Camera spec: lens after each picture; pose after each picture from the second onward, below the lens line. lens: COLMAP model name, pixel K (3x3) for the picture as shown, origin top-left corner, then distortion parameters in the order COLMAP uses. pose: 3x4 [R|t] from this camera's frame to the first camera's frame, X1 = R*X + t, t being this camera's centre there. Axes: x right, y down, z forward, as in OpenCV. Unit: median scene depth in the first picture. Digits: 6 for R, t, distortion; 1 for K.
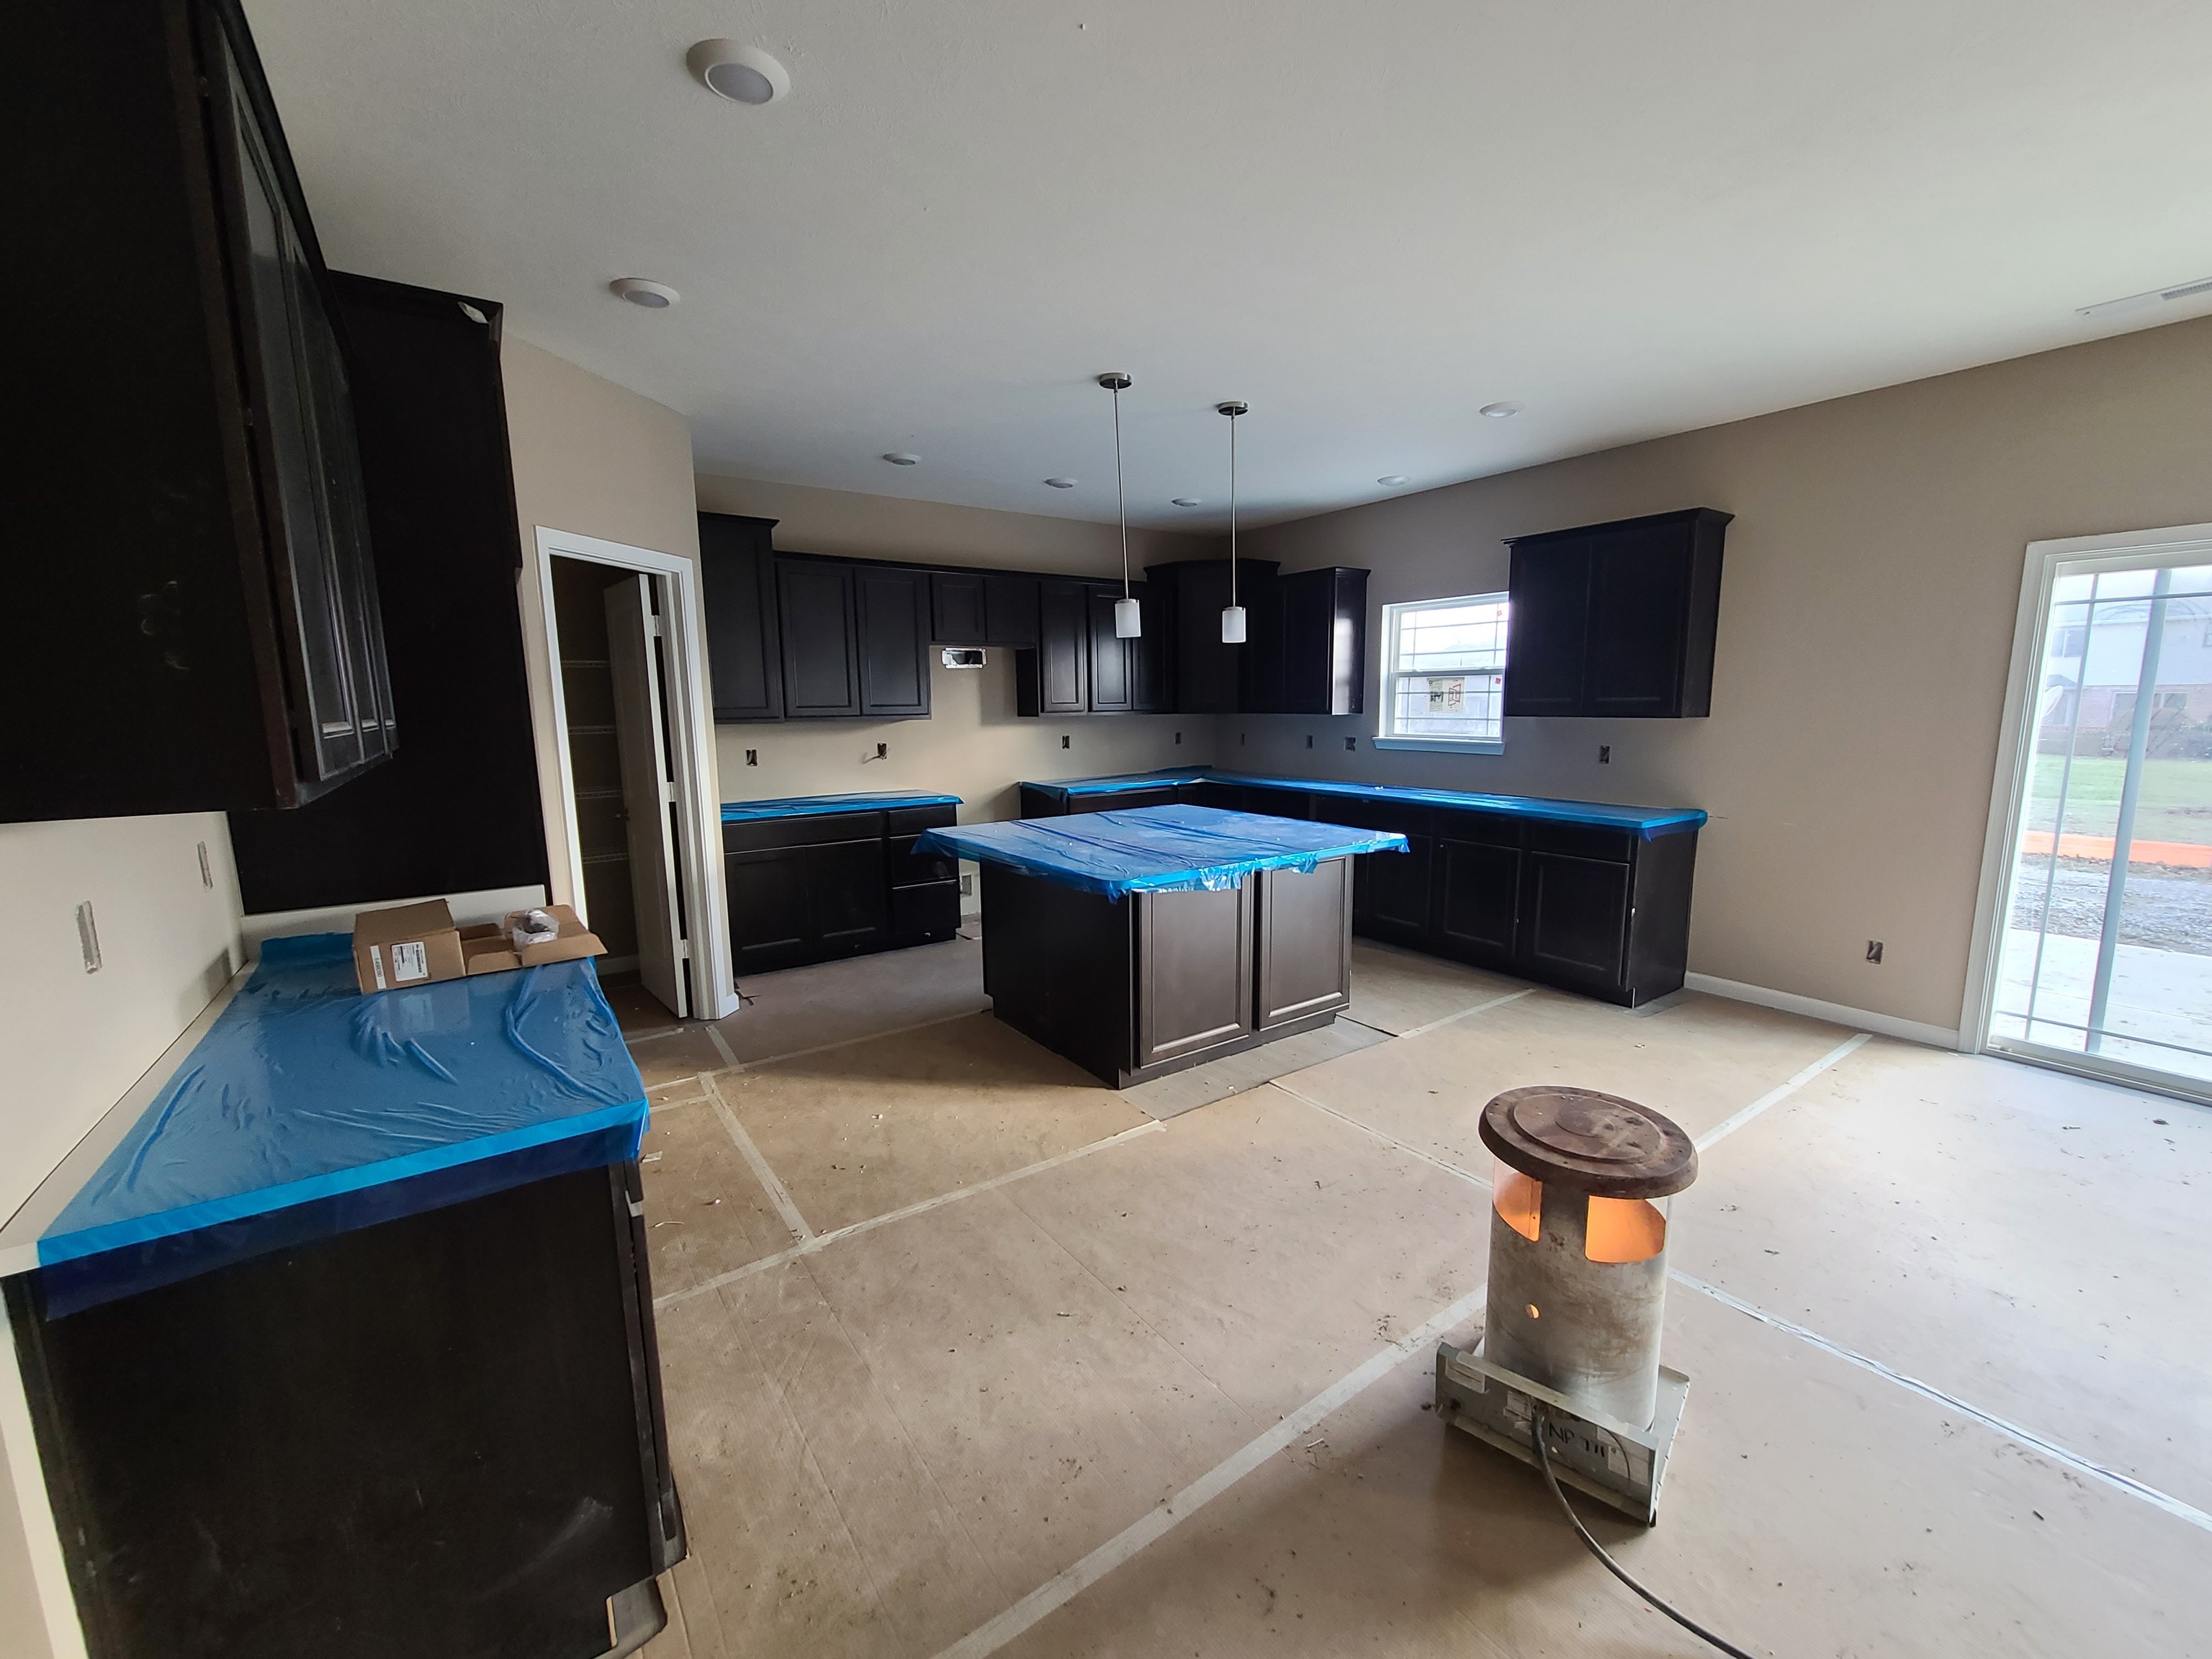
lens RADIAL K [[912.6, 0, 1154.7], [0, 912.6, 844.8], [0, 0, 1]] dist [-0.000050, 0.000018]
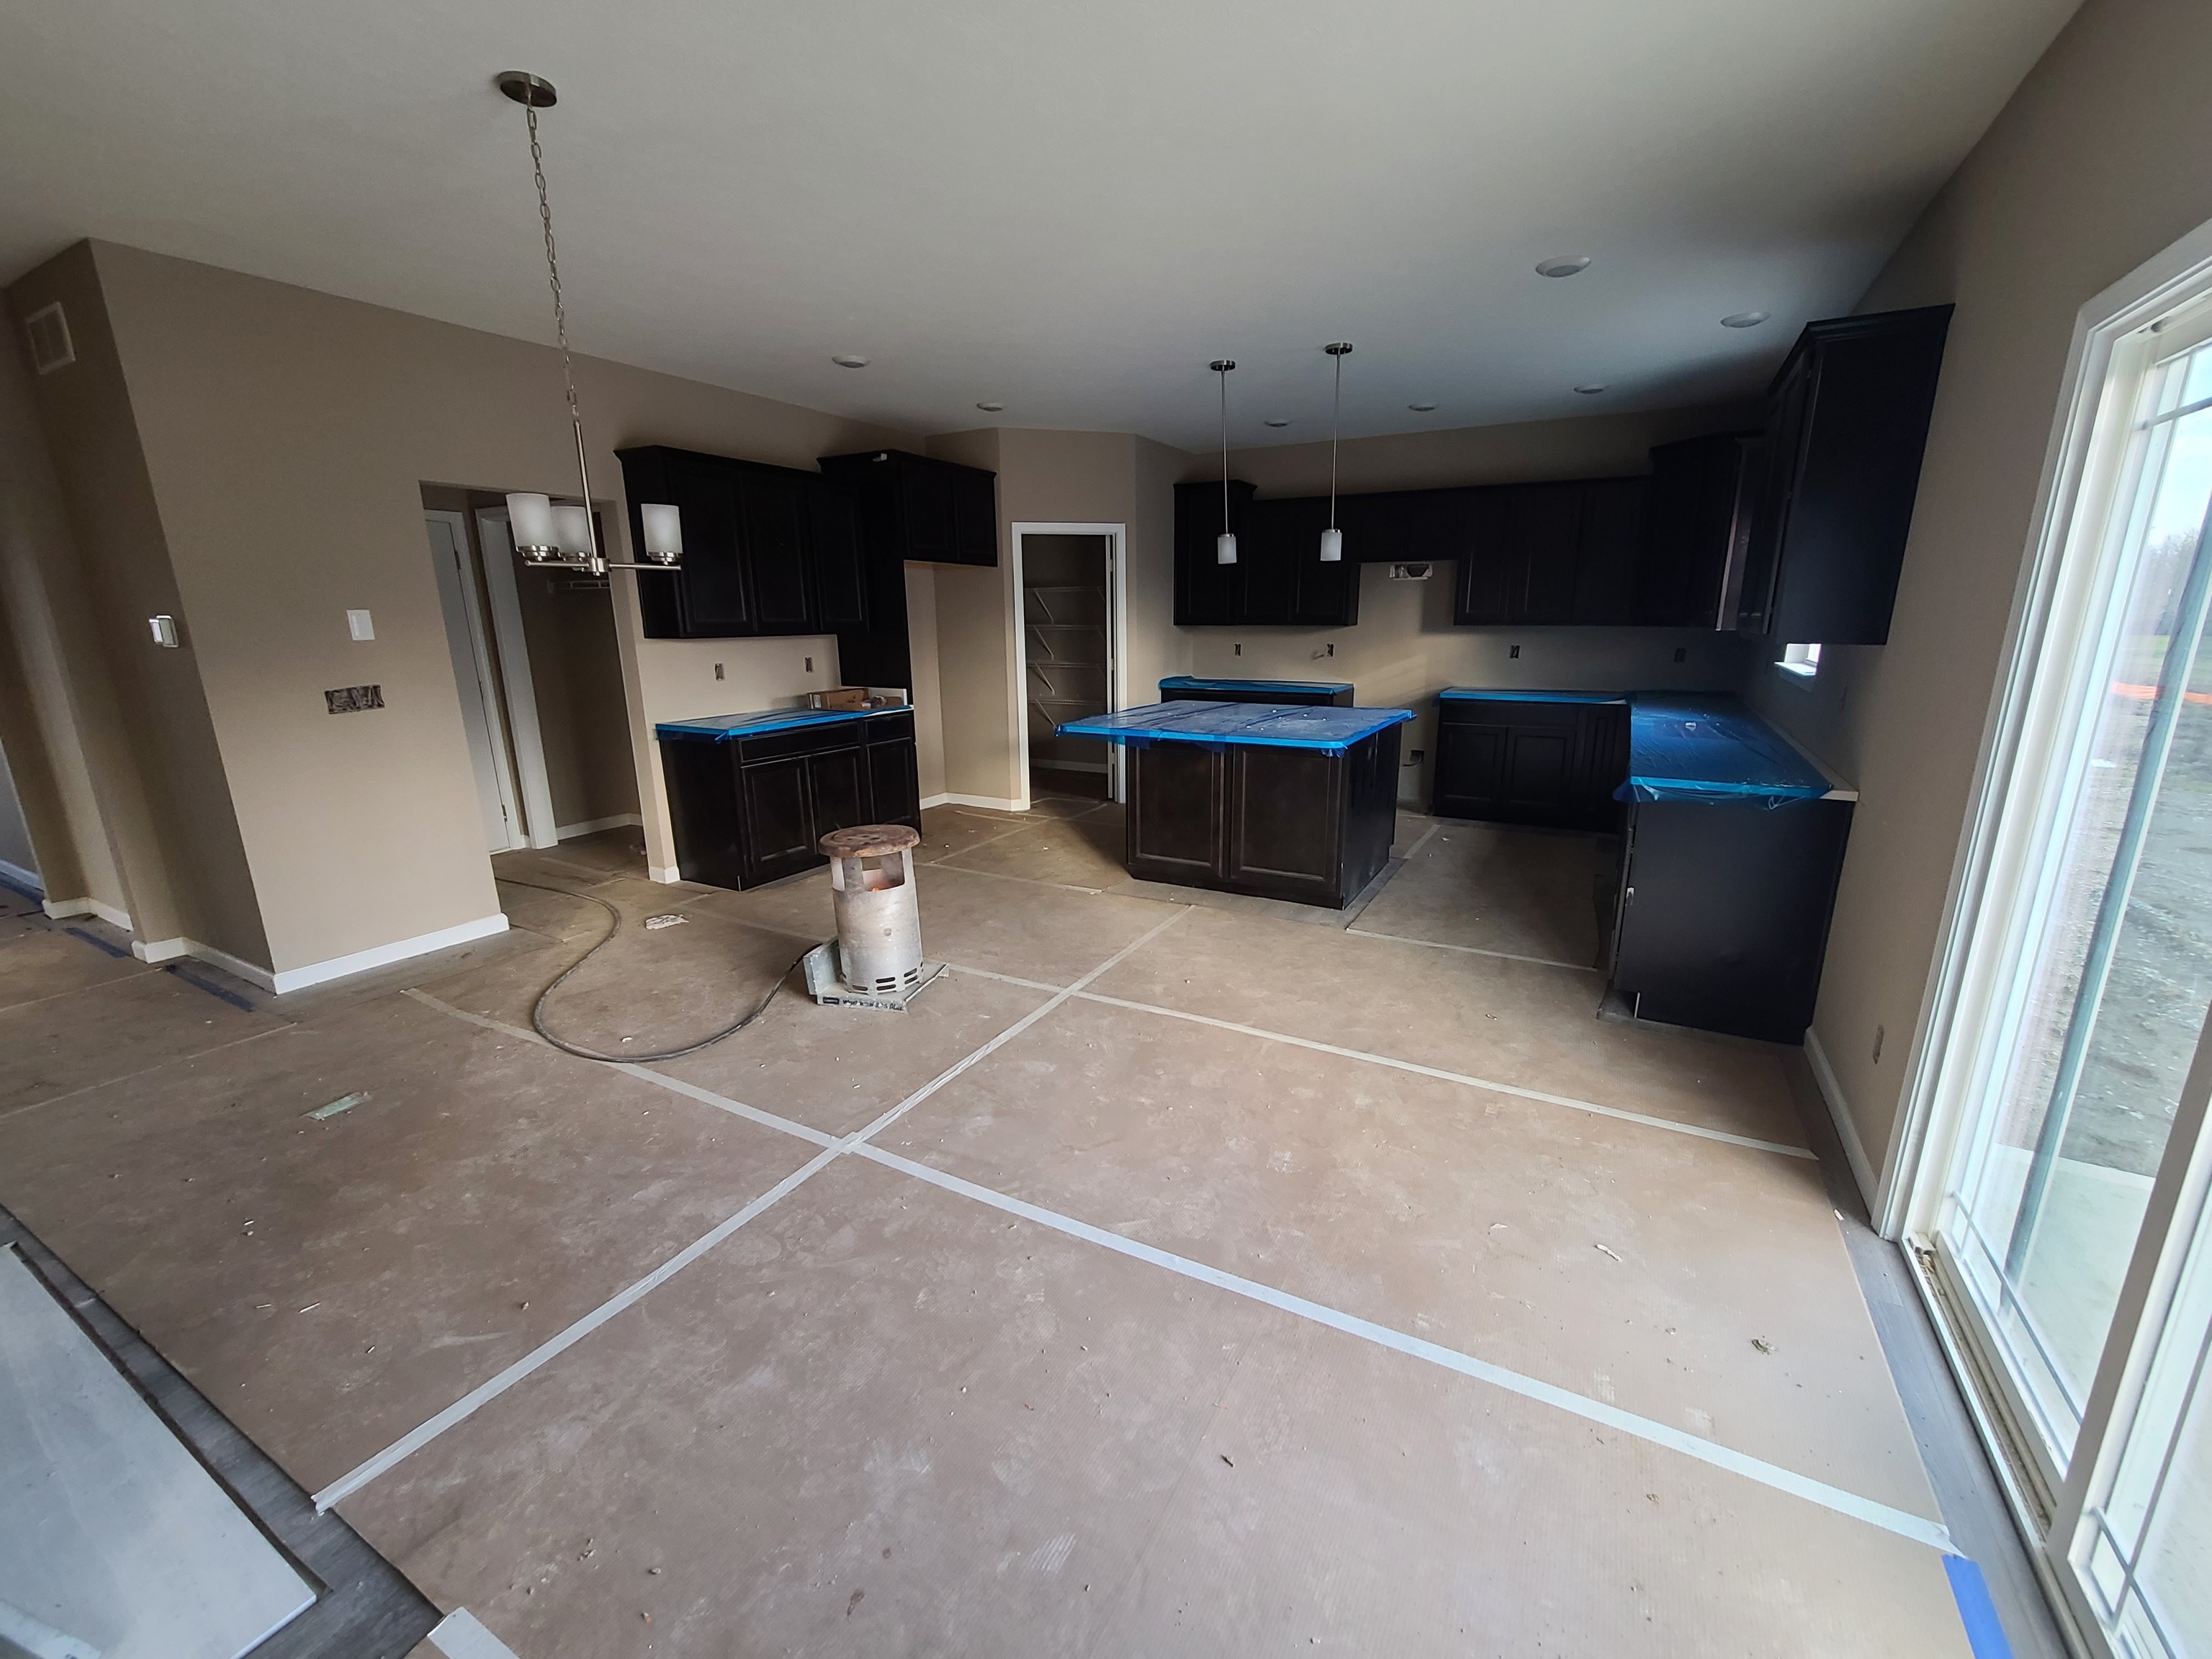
lens RADIAL K [[898.6, 0, 1132.3], [0, 898.6, 837.1], [0, 0, 1]] dist [-0.002194, 0.000008]
pose [[0.427518, 0.226377, -0.875204, 0.957733], [-0.140602, 0.973008, 0.182994, -0.051065], [0.893006, 0.044822, 0.447808, 0.261468]]
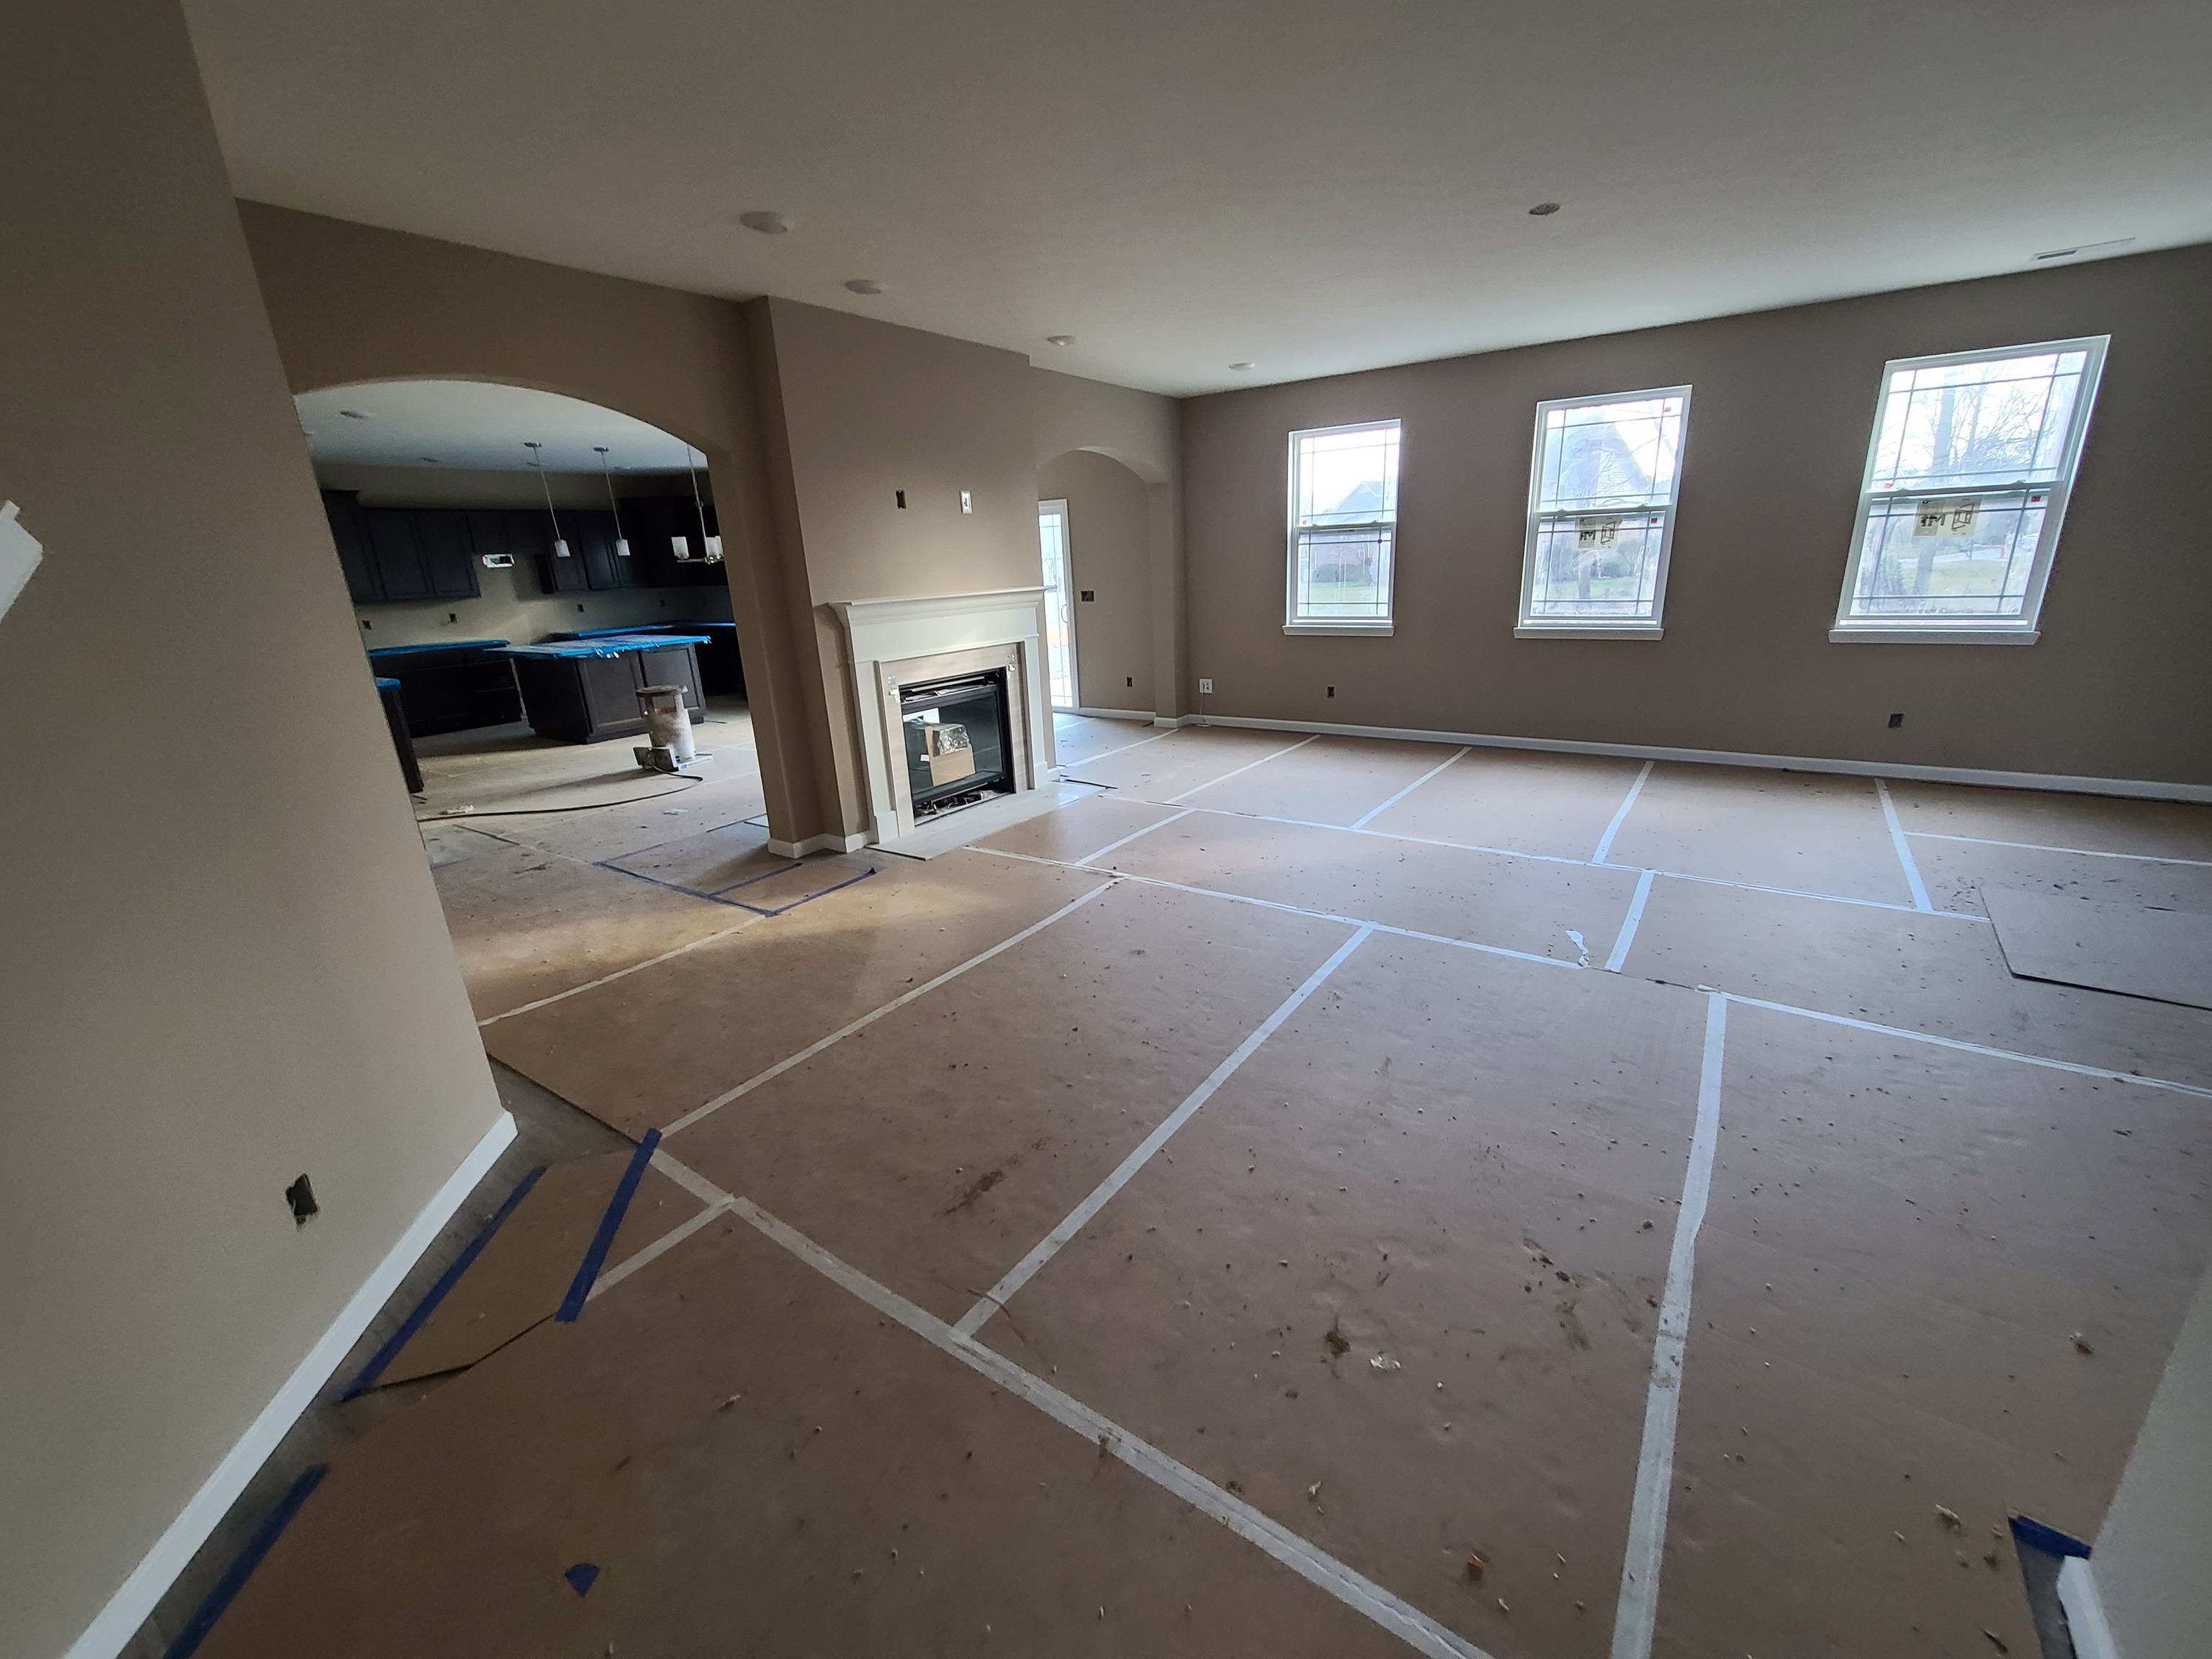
lens RADIAL K [[898.6, 0, 1132.3], [0, 898.6, 837.1], [0, 0, 1]] dist [-0.002194, 0.000008]
pose [[0.941558, -0.131194, 0.310252, 0.435457], [0.087510, 0.984682, 0.150809, 0.213177], [-0.325285, -0.114845, 0.938616, -1.399577]]
